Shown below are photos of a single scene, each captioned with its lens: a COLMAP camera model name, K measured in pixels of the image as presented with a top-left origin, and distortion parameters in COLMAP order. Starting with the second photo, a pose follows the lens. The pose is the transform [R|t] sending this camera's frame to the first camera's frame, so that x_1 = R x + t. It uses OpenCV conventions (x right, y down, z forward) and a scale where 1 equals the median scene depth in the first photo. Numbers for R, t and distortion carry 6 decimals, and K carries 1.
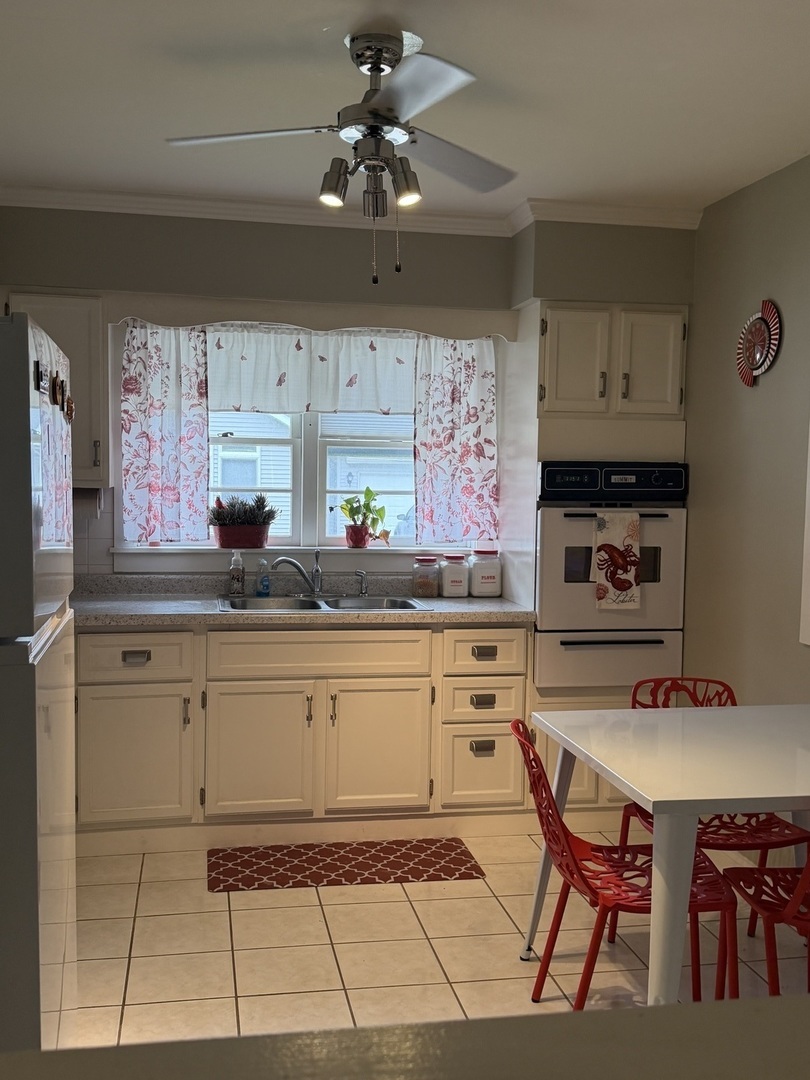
lens RADIAL K [[1133.7, 0, 403.7], [0, 1133.7, 539.8], [0, 0, 1]] dist [0.078176, 0.000000]
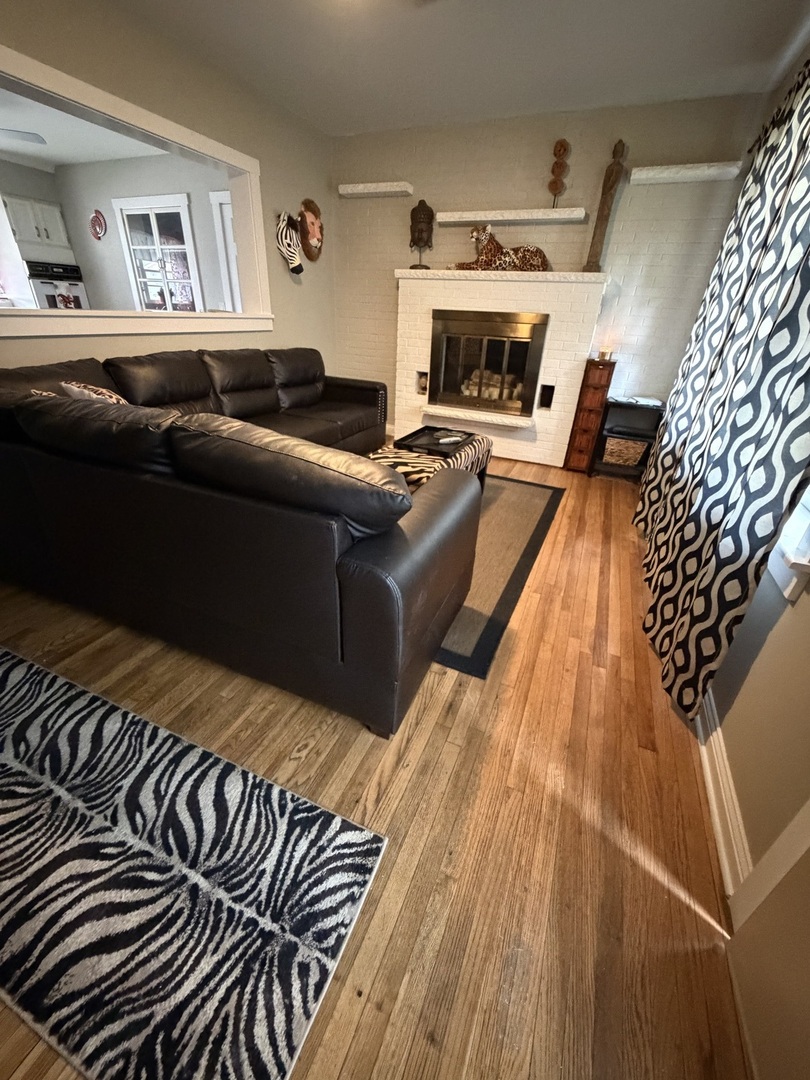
lens RADIAL K [[429.4, 0, 404.7], [0, 429.4, 538.7], [0, 0, 1]] dist [-0.000597, -0.000123]
pose [[0.571839, -0.377312, 0.728447, -0.392635], [0.009220, 0.890854, 0.454196, 0.075873], [-0.820314, -0.253010, 0.512904, -0.552184]]
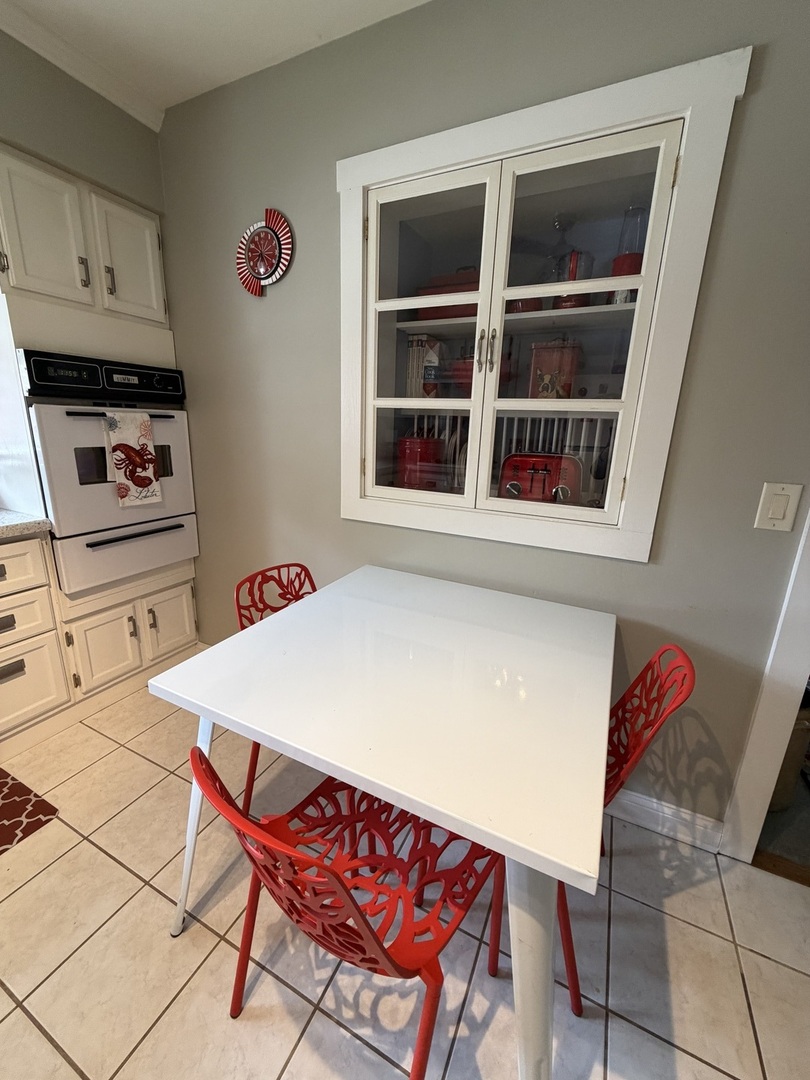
lens RADIAL K [[429.4, 0, 403.7], [0, 429.4, 537.5], [0, 0, 1]] dist [-0.000597, -0.000123]
pose [[0.598578, -0.200271, 0.775626, 0.012663], [0.023823, 0.972267, 0.232659, 0.001972], [-0.800710, -0.120787, 0.586748, 0.553313]]
